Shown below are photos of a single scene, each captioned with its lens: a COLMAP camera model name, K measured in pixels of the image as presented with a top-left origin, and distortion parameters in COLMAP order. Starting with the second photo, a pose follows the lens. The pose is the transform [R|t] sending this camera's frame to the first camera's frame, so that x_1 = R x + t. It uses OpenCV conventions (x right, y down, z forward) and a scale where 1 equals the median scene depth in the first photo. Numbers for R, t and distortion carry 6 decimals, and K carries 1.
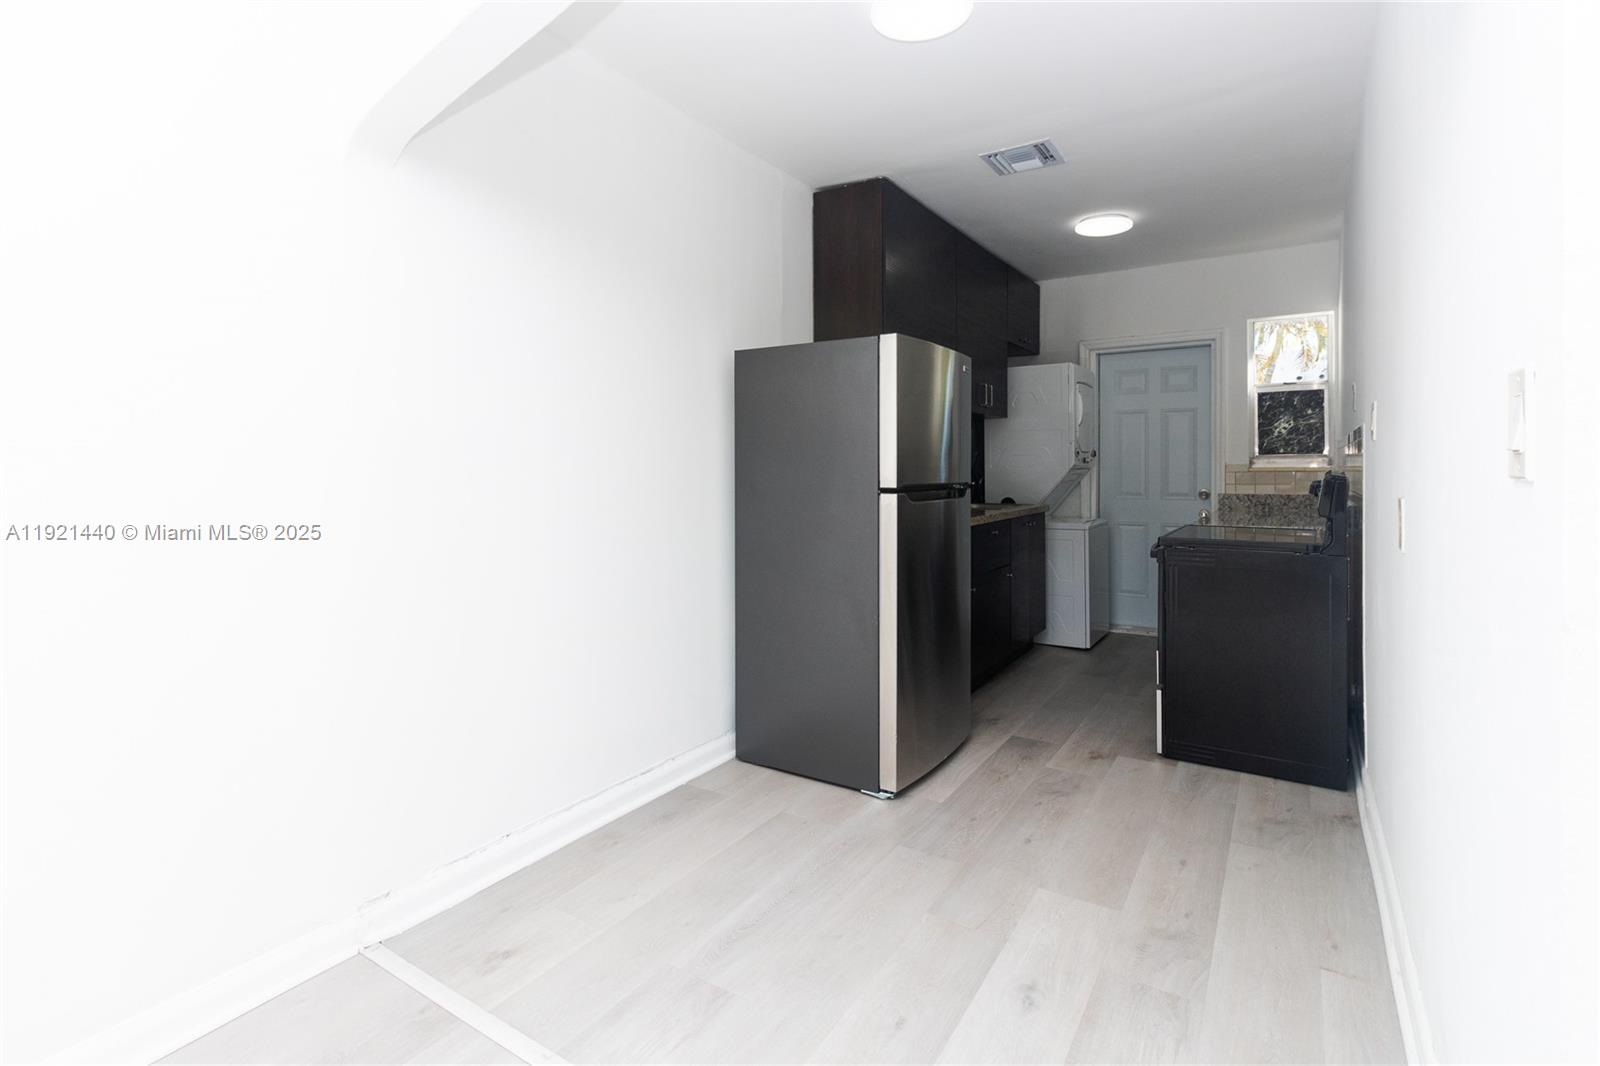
lens RADIAL K [[782.6, 0, 803.2], [0, 782.6, 478.7], [0, 0, 1]] dist [0.002285, -0.000295]
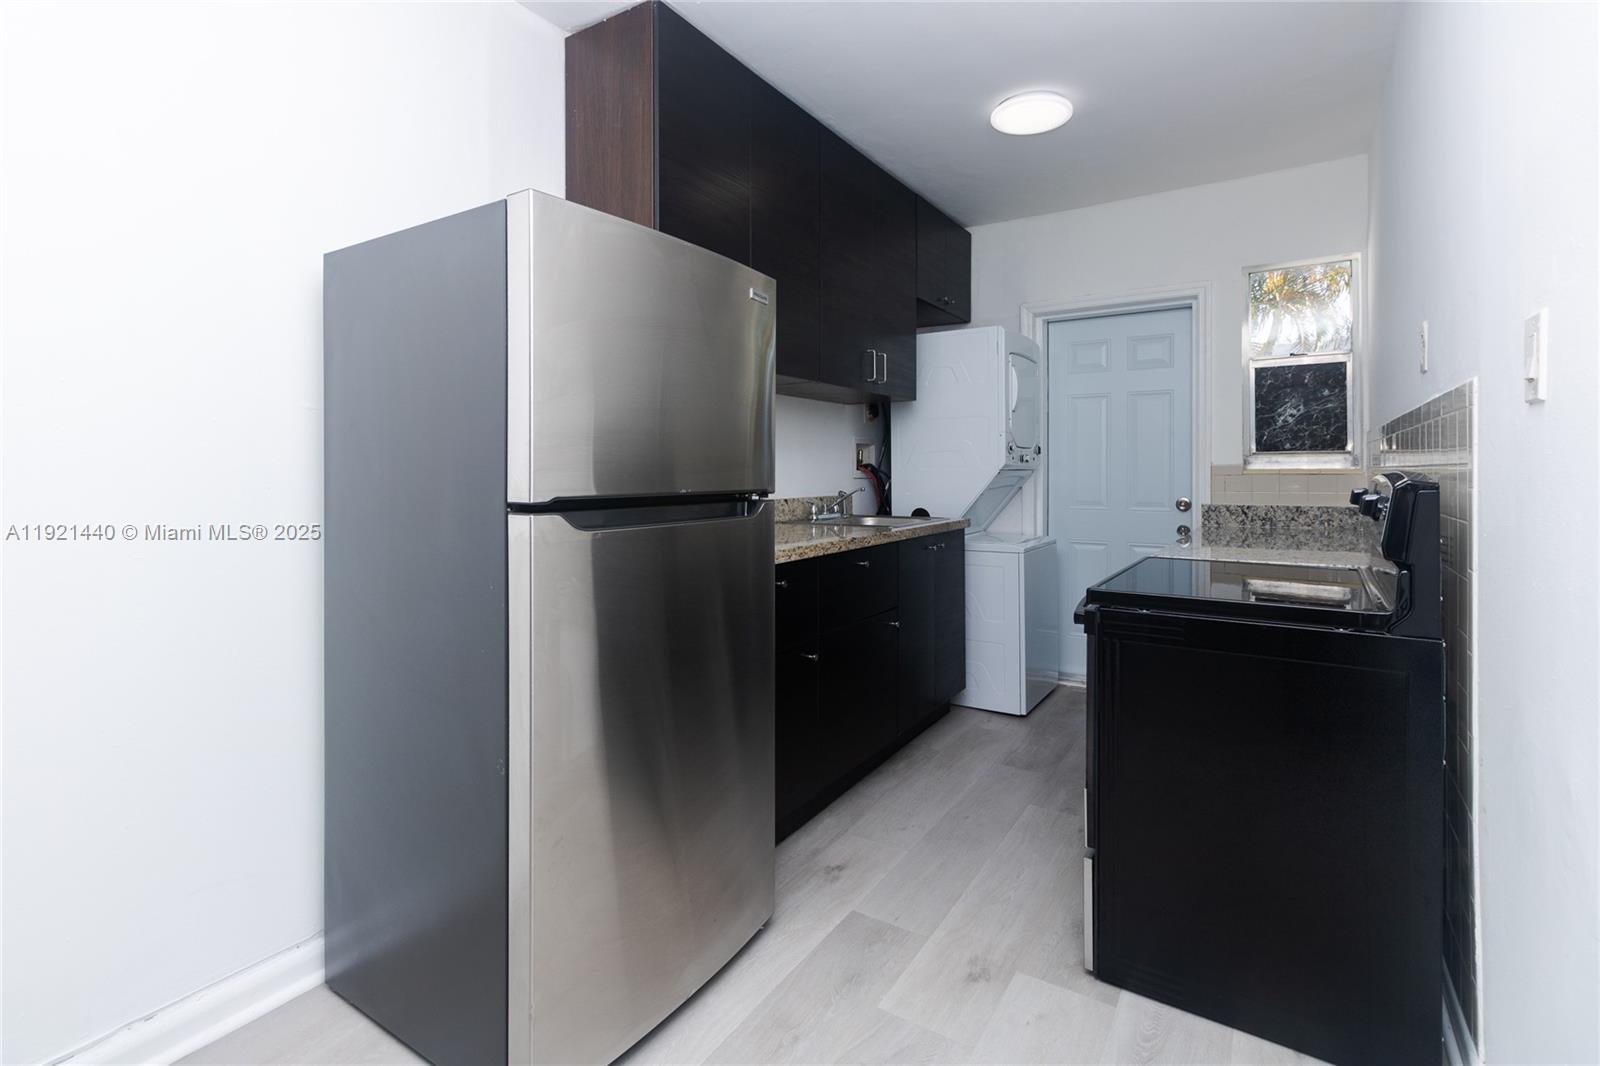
lens RADIAL K [[782.6, 0, 786.4], [0, 782.6, 478.1], [0, 0, 1]] dist [0.002285, -0.000295]
pose [[0.999971, 0.002628, -0.007202, 0.145248], [-0.002658, 0.999988, -0.004099, -0.001283], [0.007191, 0.004118, 0.999966, 0.261495]]
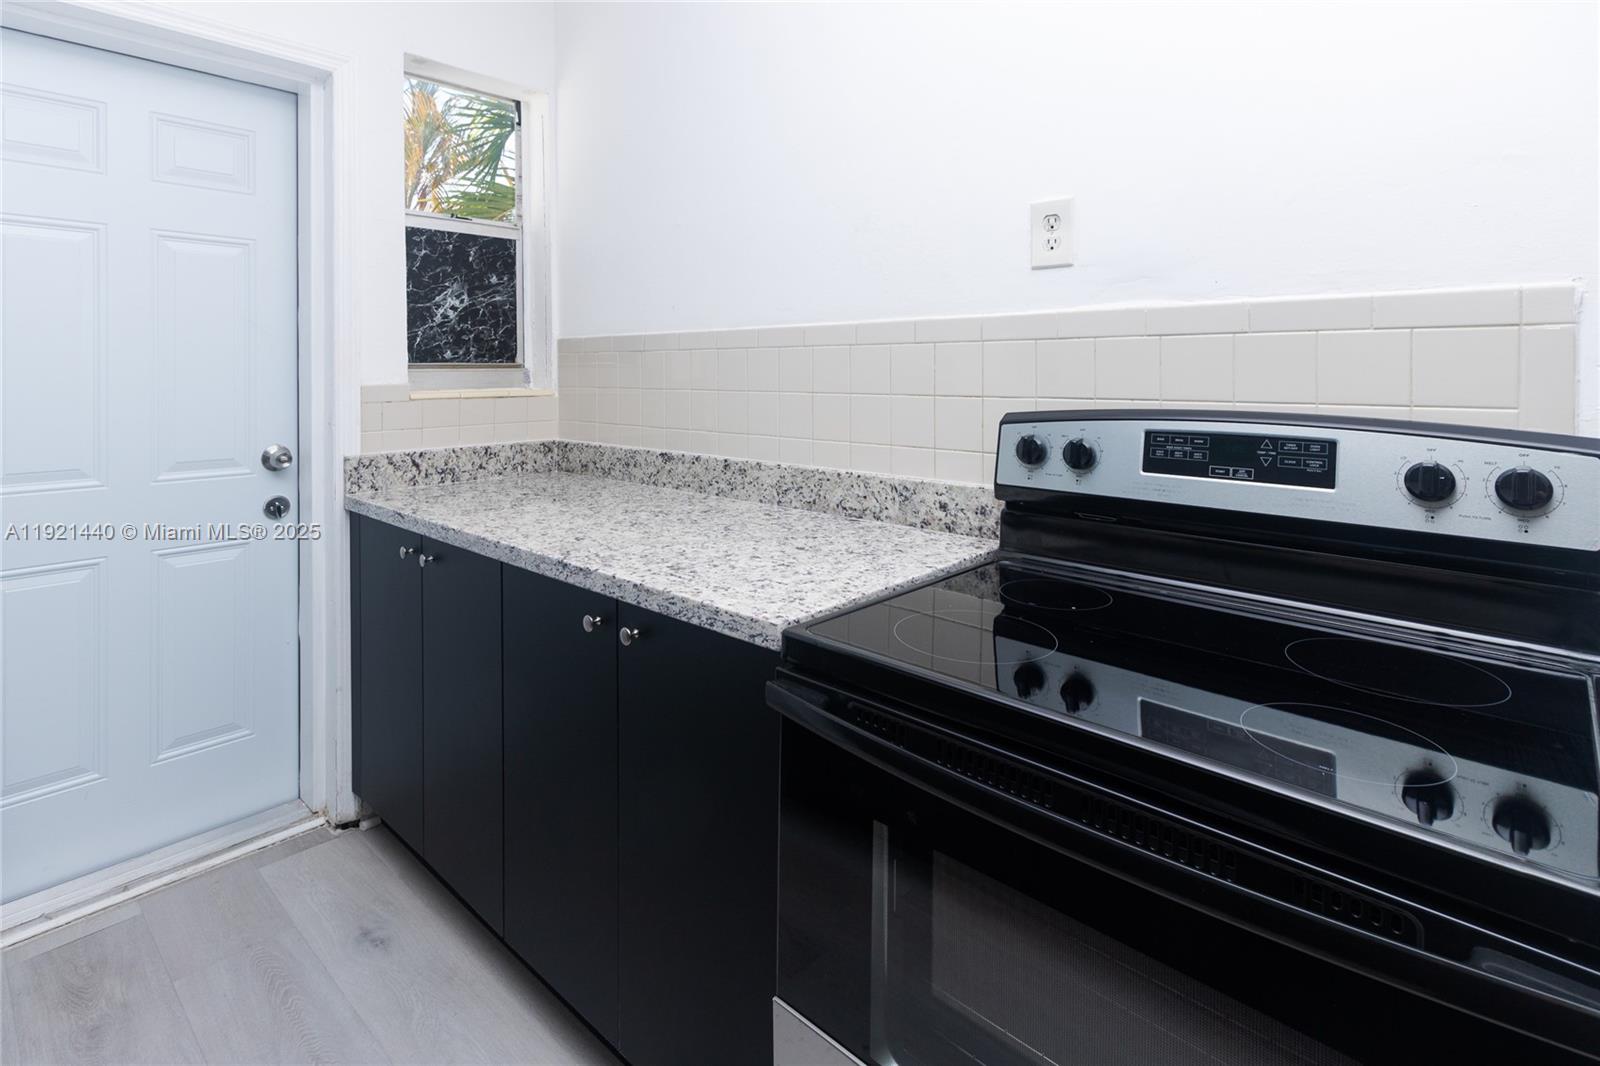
lens RADIAL K [[787.3, 0, 812.0], [0, 787.3, 369.7], [0, 0, 1]] dist [-0.004132, 0.000328]
pose [[0.161851, 0.008136, 0.986782, 0.171096], [0.013107, 0.999860, -0.010394, -0.018565], [-0.986728, 0.014616, 0.161722, 0.711524]]
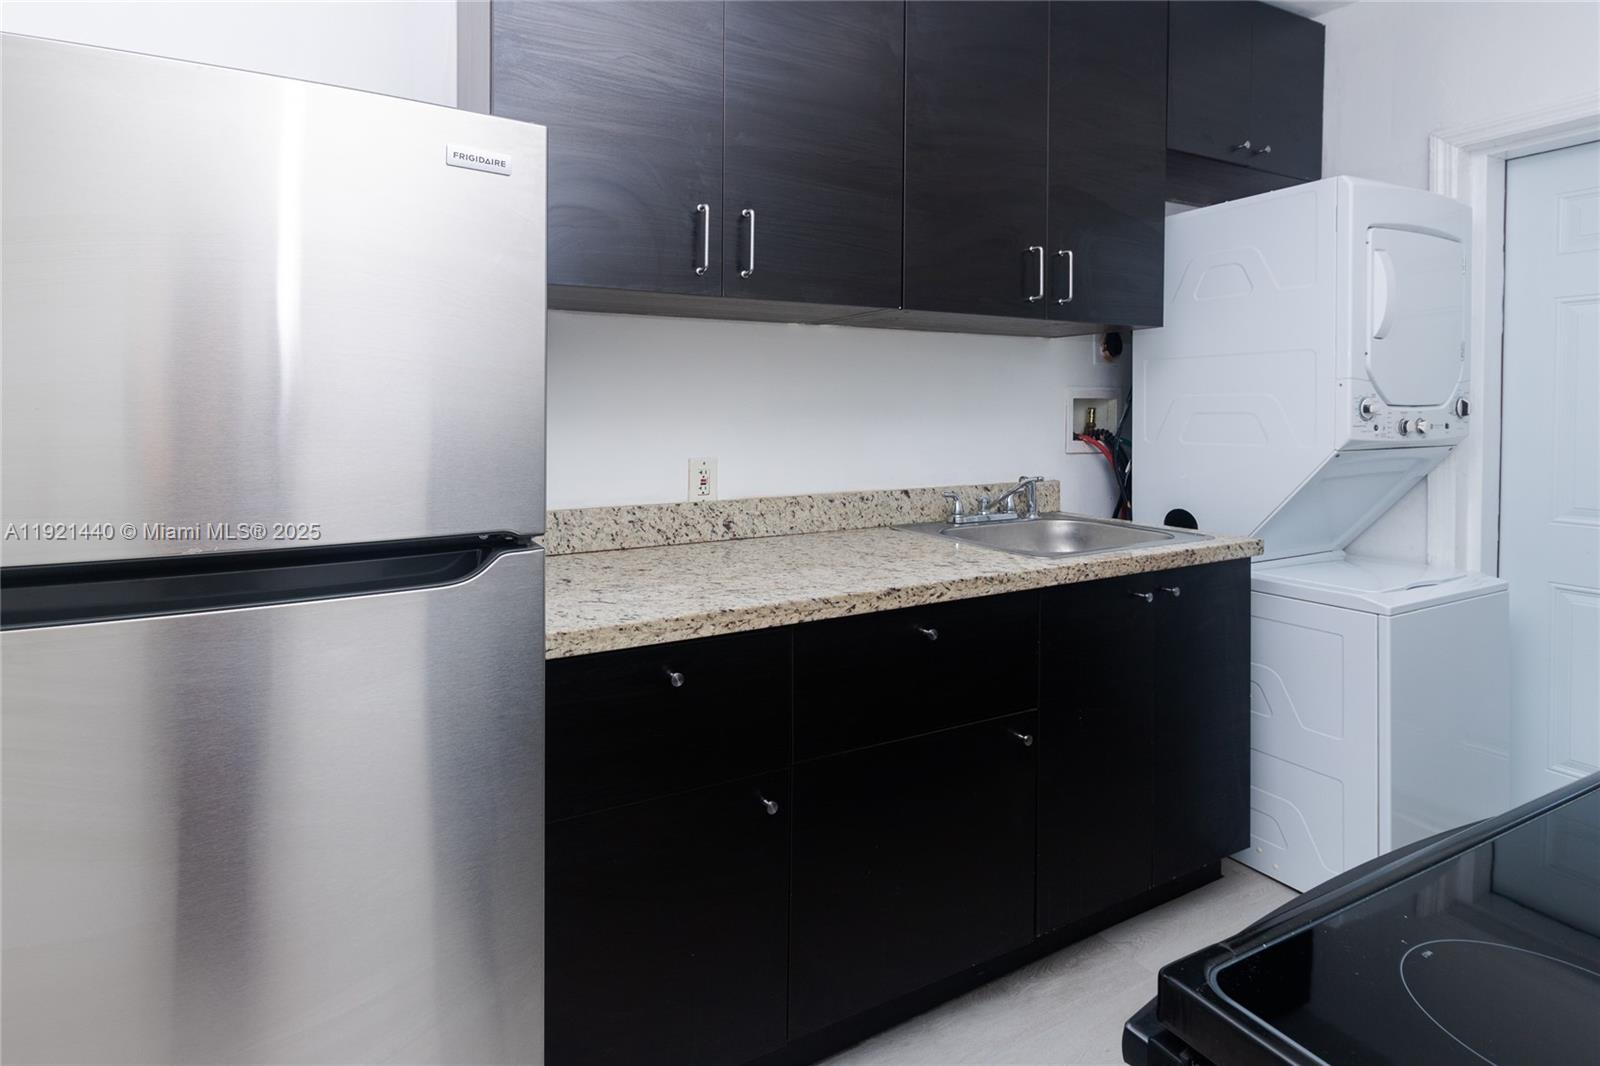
lens RADIAL K [[798.8, 0, 729.0], [0, 798.8, 421.6], [0, 0, 1]] dist [0.003705, 0.000612]
pose [[0.853923, 0.012091, -0.520259, 0.290065], [-0.008685, 0.999922, 0.008983, -0.027934], [0.520327, -0.003153, 0.853961, 0.504476]]
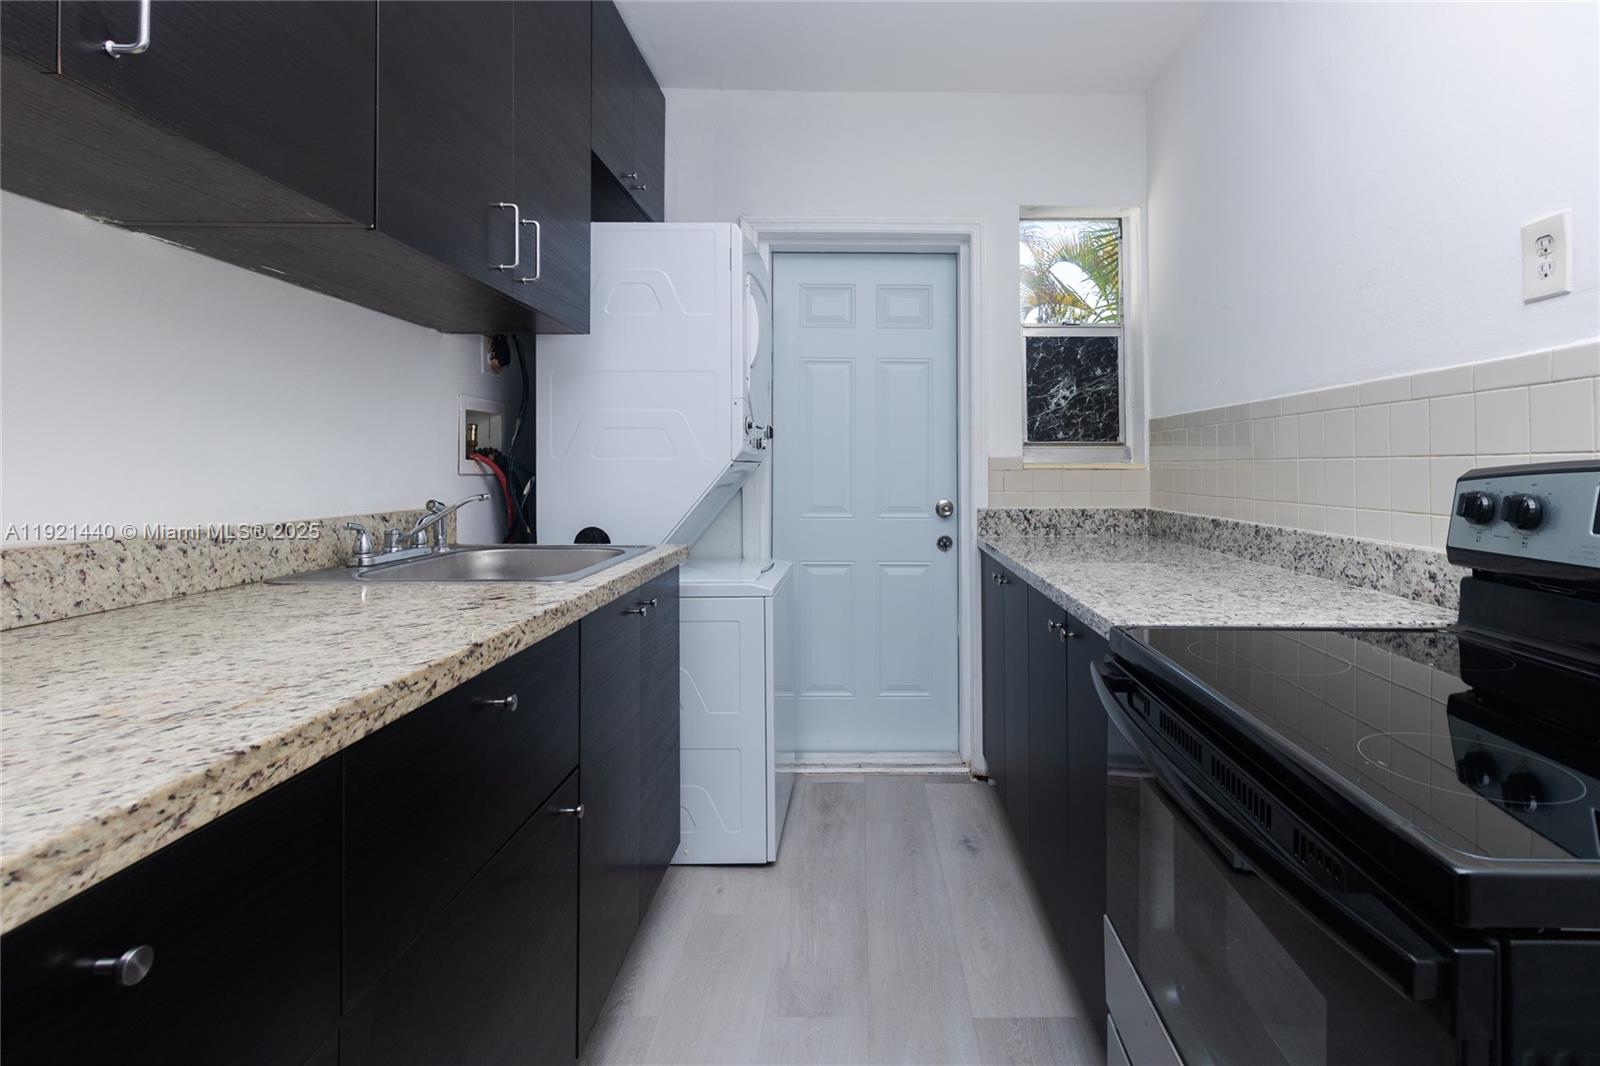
lens RADIAL K [[782.6, 0, 872.2], [0, 782.6, 458.0], [0, 0, 1]] dist [0.002285, -0.000295]
pose [[0.838556, 0.013974, 0.544636, 0.164093], [0.000130, 0.999666, -0.025850, -0.002491], [-0.544815, 0.021747, 0.838274, 0.583652]]
